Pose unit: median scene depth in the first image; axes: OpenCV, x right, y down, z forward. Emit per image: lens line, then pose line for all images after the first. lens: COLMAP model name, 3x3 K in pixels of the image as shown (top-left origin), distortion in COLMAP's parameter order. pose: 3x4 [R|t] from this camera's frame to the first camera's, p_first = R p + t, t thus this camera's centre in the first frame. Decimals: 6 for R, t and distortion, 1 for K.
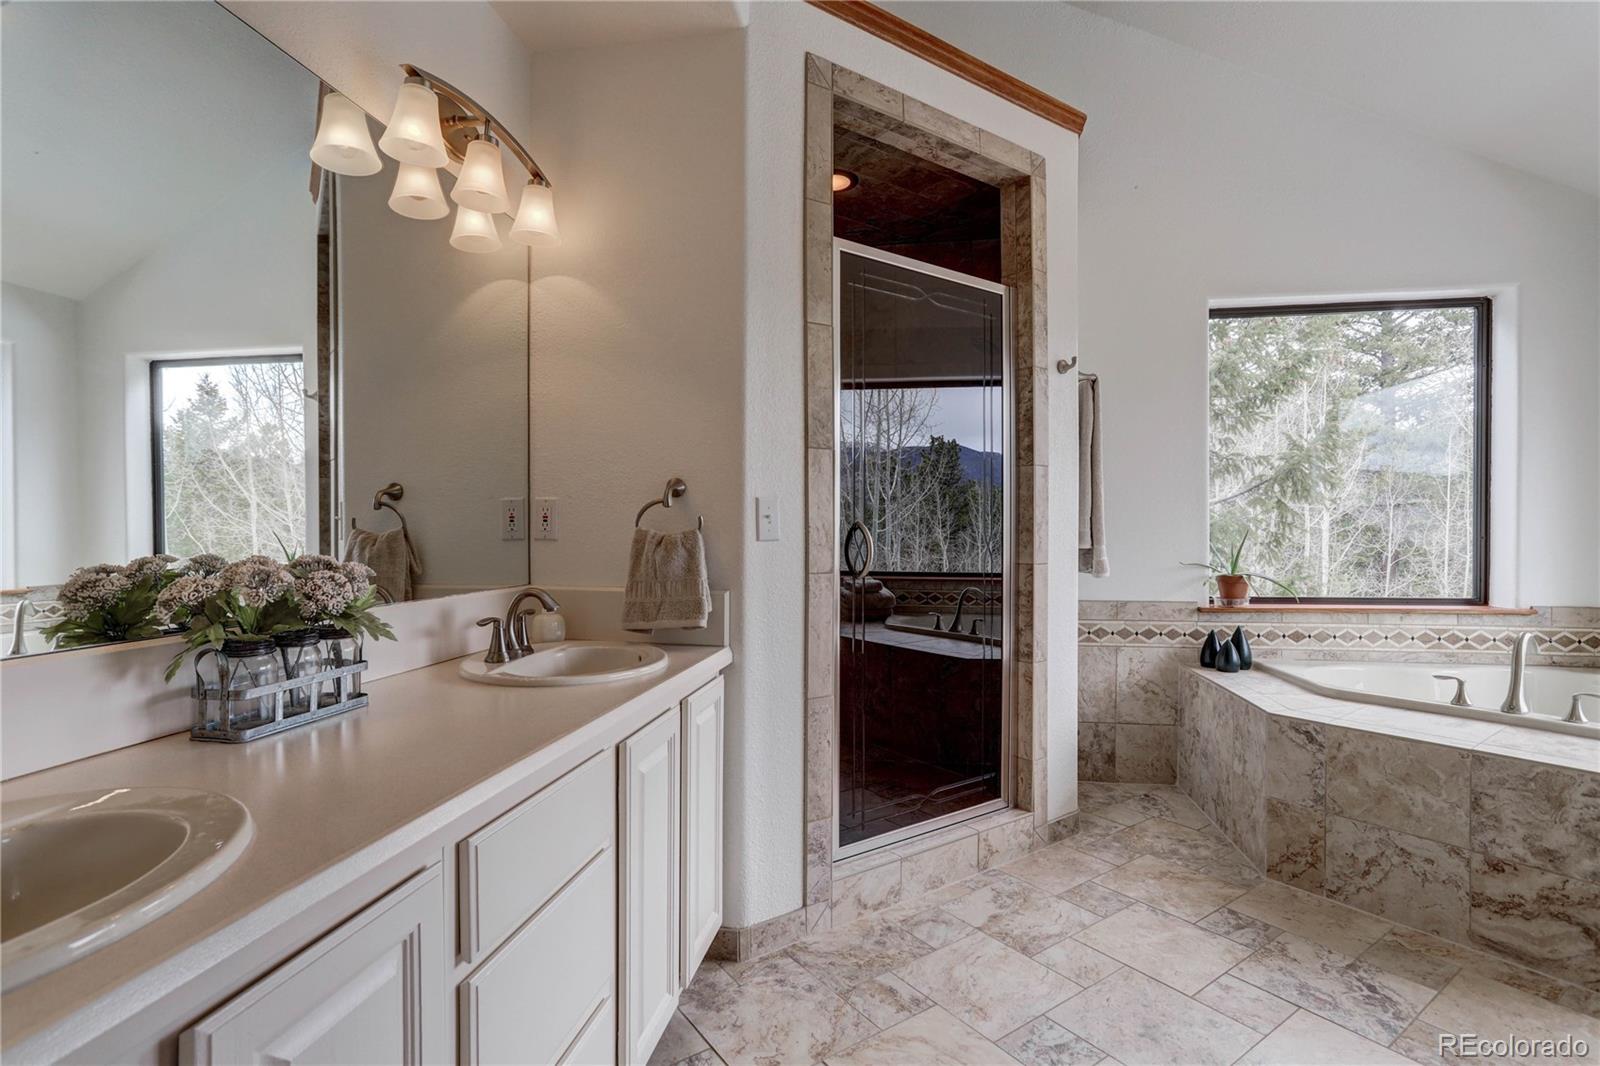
lens RADIAL K [[773.6, 0, 799.7], [0, 773.6, 540.5], [0, 0, 1]] dist [-0.049274, 0.026020]
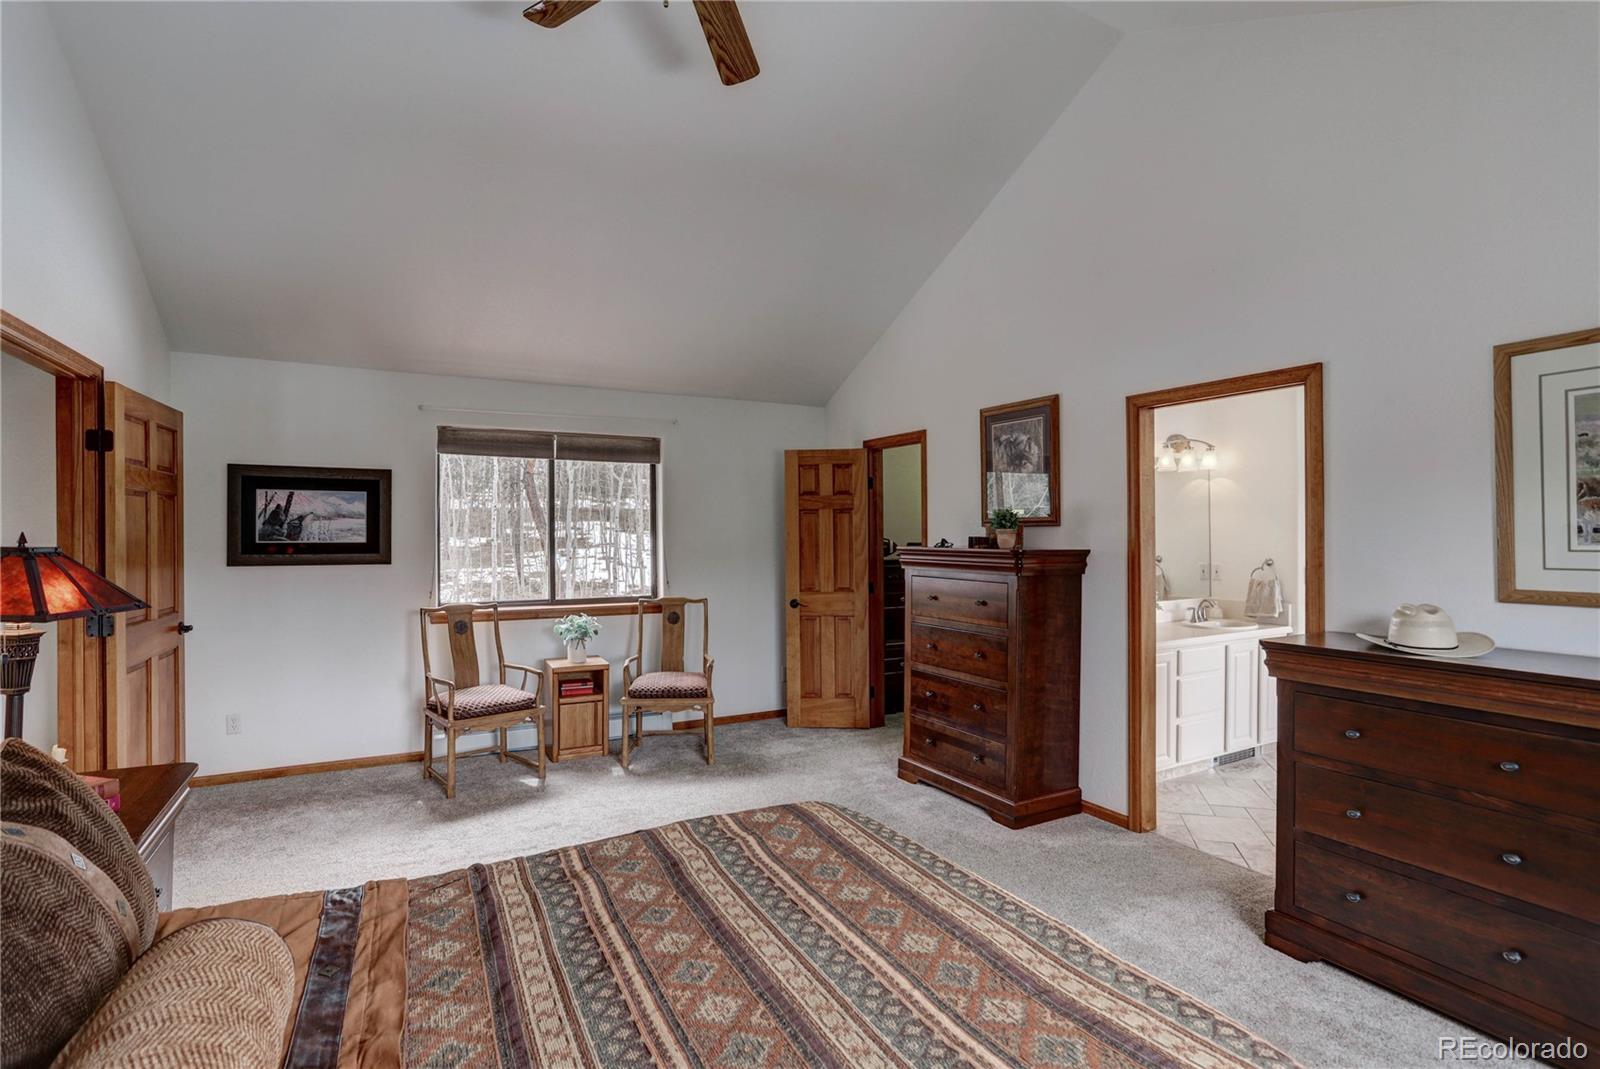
lens RADIAL K [[773.6, 0, 786.8], [0, 773.6, 531.7], [0, 0, 1]] dist [-0.049274, 0.026020]
pose [[0.607790, -0.004851, -0.794083, 0.525851], [0.000375, 0.999983, -0.005821, -0.093593], [0.794098, 0.003240, 0.607782, -1.084414]]
